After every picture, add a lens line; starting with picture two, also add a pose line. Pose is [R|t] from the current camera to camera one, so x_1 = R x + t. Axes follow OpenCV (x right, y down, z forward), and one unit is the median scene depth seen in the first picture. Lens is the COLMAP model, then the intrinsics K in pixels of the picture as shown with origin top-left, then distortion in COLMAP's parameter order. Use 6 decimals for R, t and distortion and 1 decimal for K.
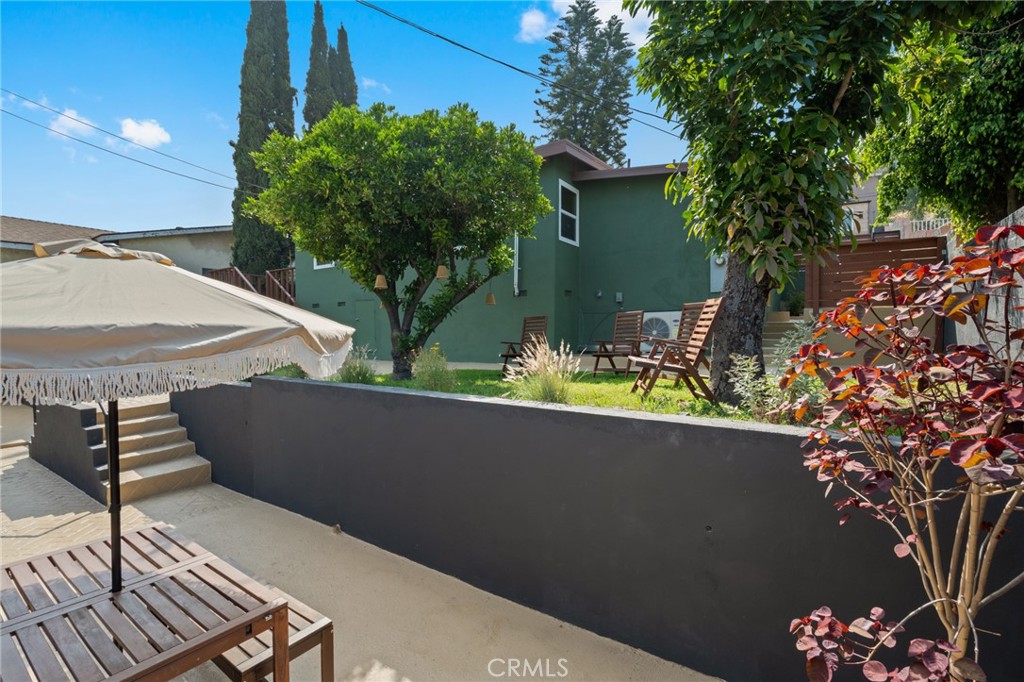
lens RADIAL K [[465.4, 0, 519.4], [0, 465.4, 337.5], [0, 0, 1]] dist [-0.002777, 0.000137]
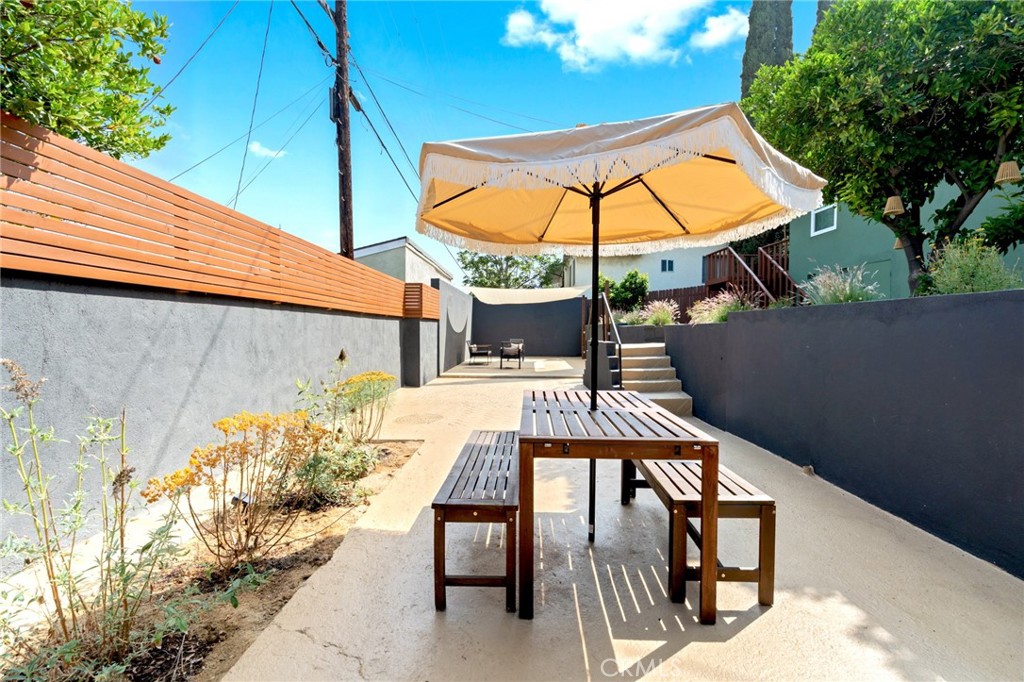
lens RADIAL K [[465.4, 0, 511.0], [0, 465.4, 344.2], [0, 0, 1]] dist [-0.002777, 0.000137]
pose [[0.543702, 0.033417, -0.838613, 0.014609], [-0.018071, 0.999441, 0.028110, 0.119447], [0.839084, -0.000129, 0.544002, 0.051556]]
